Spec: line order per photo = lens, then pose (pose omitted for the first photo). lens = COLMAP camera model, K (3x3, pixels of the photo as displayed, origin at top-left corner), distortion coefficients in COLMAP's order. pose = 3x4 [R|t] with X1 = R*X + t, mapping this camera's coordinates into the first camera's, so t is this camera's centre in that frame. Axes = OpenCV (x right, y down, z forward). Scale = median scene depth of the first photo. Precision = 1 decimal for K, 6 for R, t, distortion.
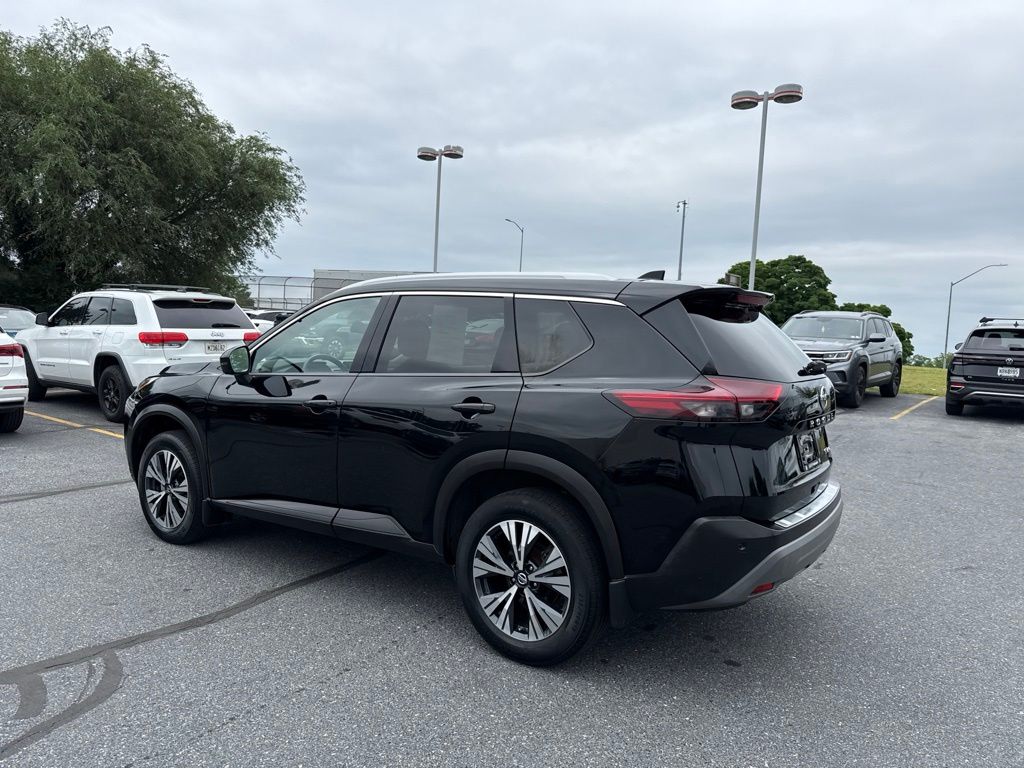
lens RADIAL K [[723.4, 0, 503.8], [0, 723.4, 379.5], [0, 0, 1]] dist [0.032805, -0.043540]
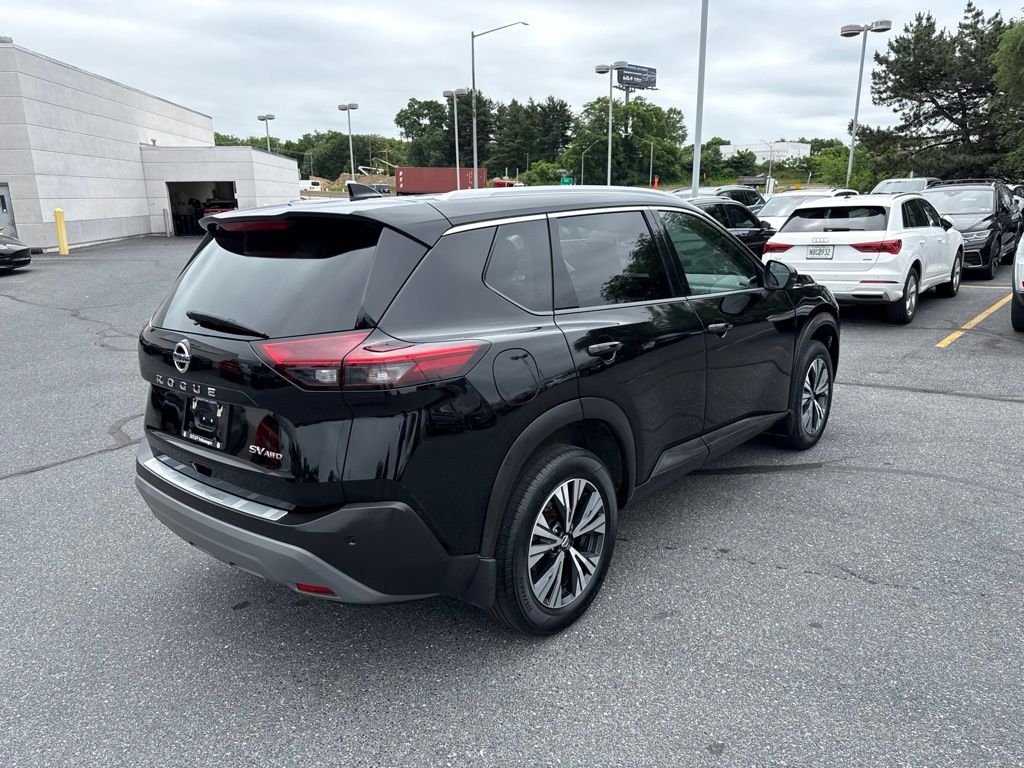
lens RADIAL K [[723.4, 0, 518.5], [0, 723.4, 388.3], [0, 0, 1]] dist [0.032805, -0.043540]
pose [[-0.080626, 0.206416, -0.975137, 0.482325], [-0.029224, 0.977412, 0.209314, -0.047863], [0.996316, 0.045373, -0.072773, 0.582428]]
